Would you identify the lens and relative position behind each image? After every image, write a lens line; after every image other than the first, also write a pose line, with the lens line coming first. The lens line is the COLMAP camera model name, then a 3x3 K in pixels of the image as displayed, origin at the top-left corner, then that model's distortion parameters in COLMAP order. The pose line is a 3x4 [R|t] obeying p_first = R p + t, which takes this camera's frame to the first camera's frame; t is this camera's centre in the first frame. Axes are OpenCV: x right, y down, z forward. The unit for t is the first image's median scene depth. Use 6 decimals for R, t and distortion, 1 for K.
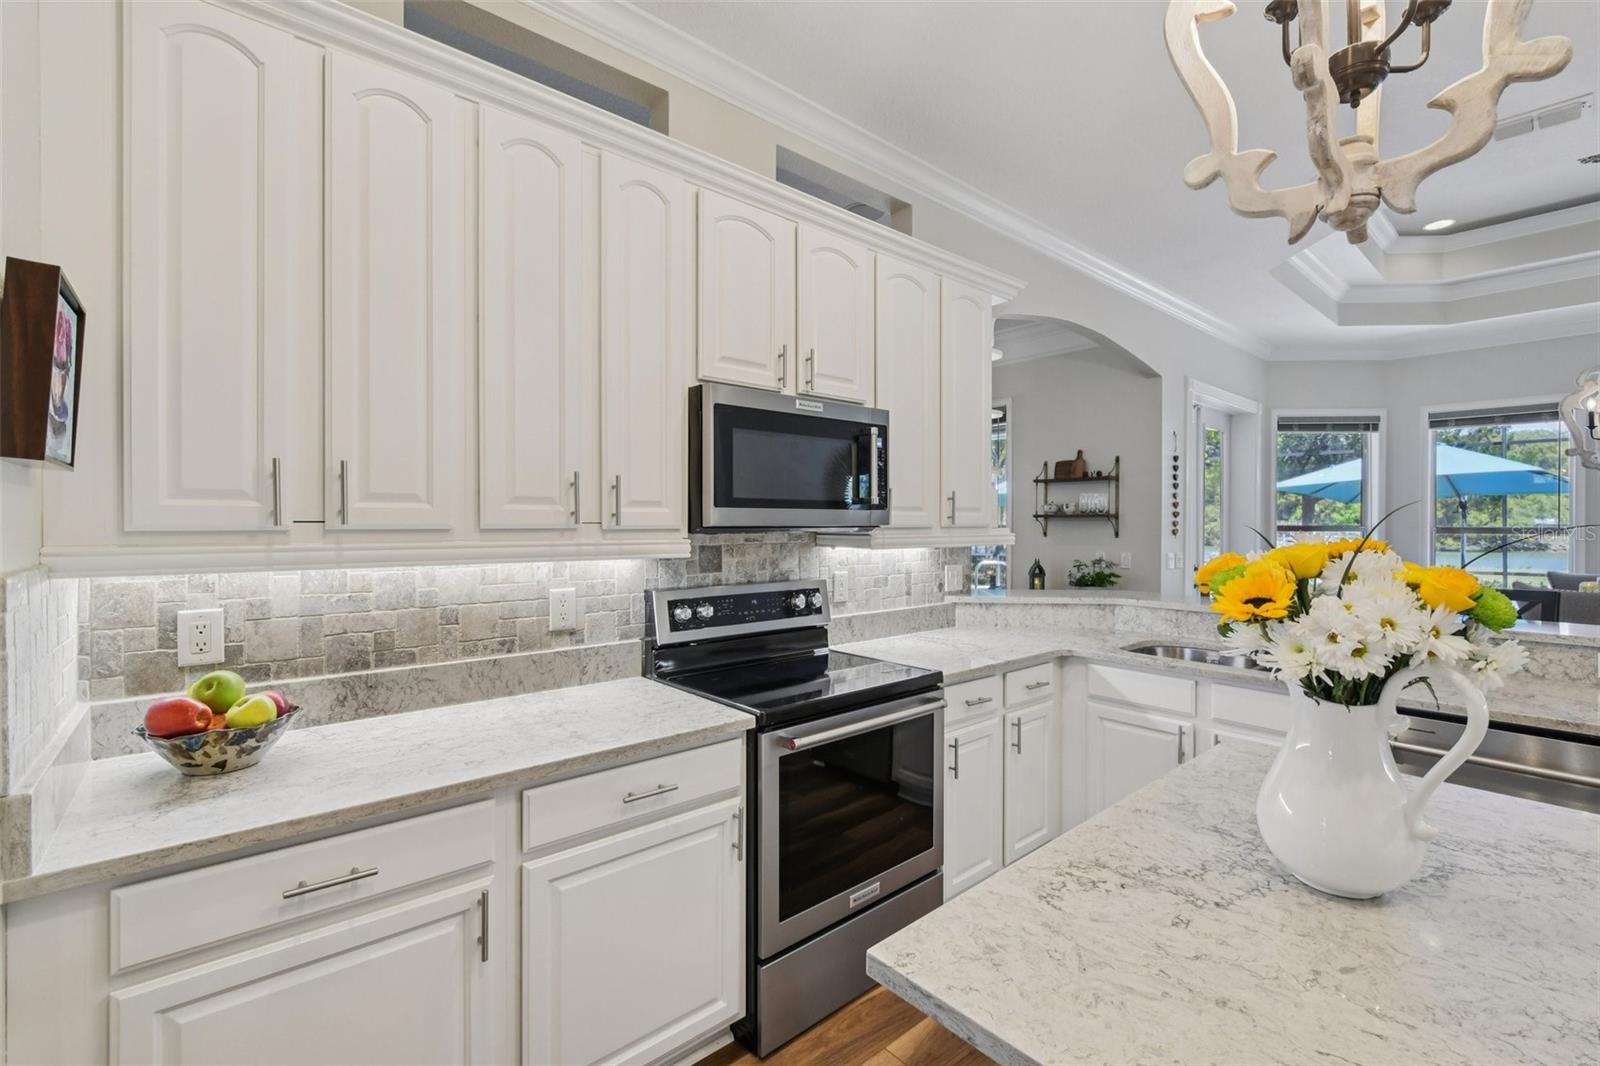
lens RADIAL K [[691.9, 0, 825.5], [0, 691.9, 530.1], [0, 0, 1]] dist [0.003746, -0.004489]
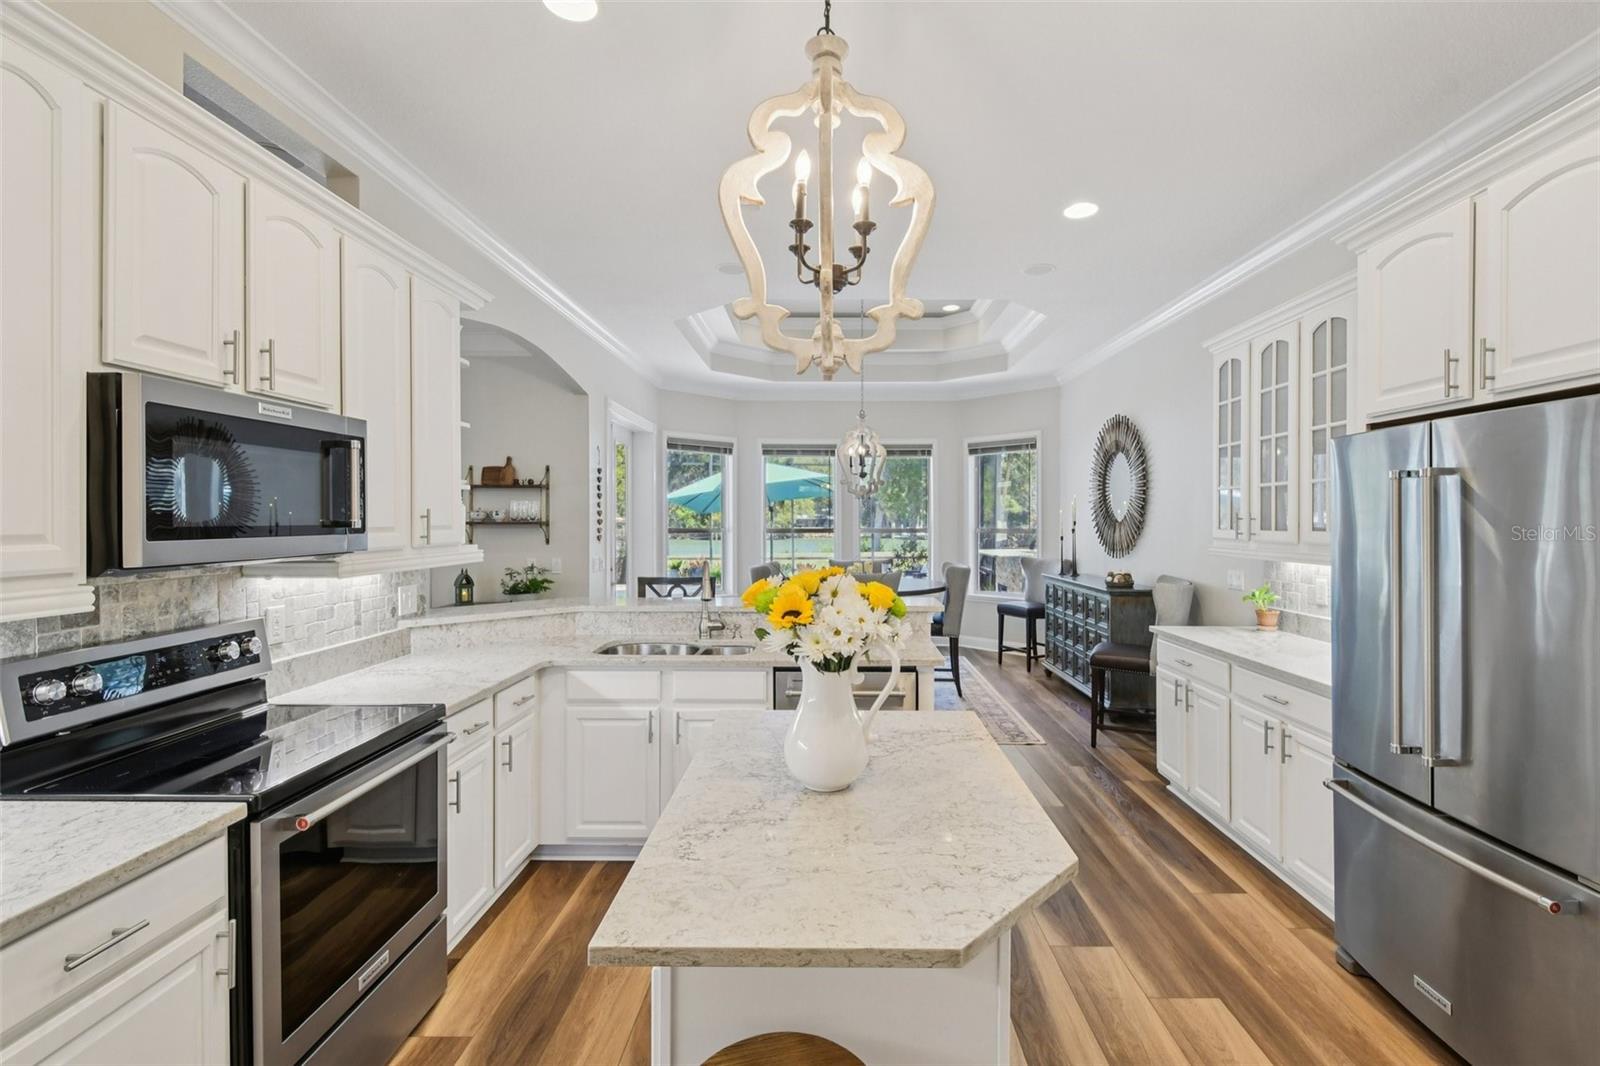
lens RADIAL K [[711.8, 0, 819.8], [0, 711.8, 523.6], [0, 0, 1]] dist [0.006706, -0.006813]
pose [[0.675014, -0.006675, 0.737774, -0.178341], [0.008890, 0.999960, 0.000914, -0.034669], [-0.737751, 0.005942, 0.675047, -0.036271]]
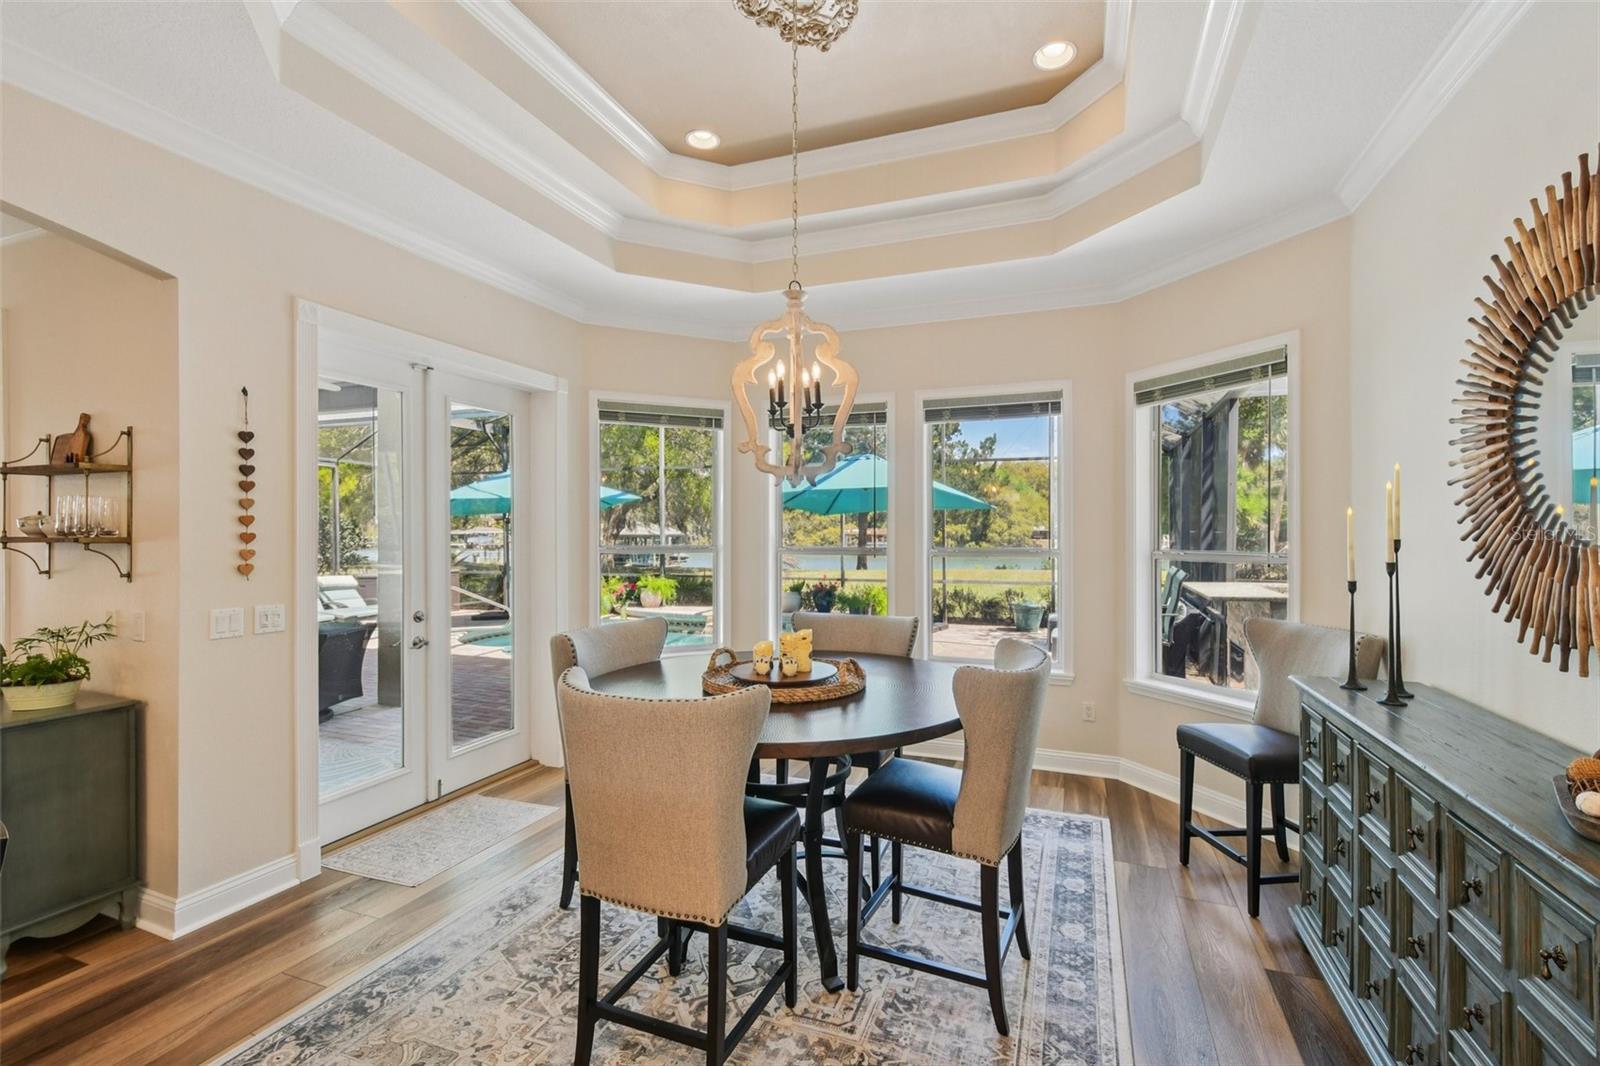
lens RADIAL K [[707.3, 0, 800.0], [0, 707.3, 533.0], [0, 0, 1]] dist [0.010487, -0.006490]
pose [[0.885748, -0.003475, 0.464154, 1.238716], [0.006261, 0.999970, -0.004460, -0.040763], [-0.464124, 0.006856, 0.885744, 0.567695]]
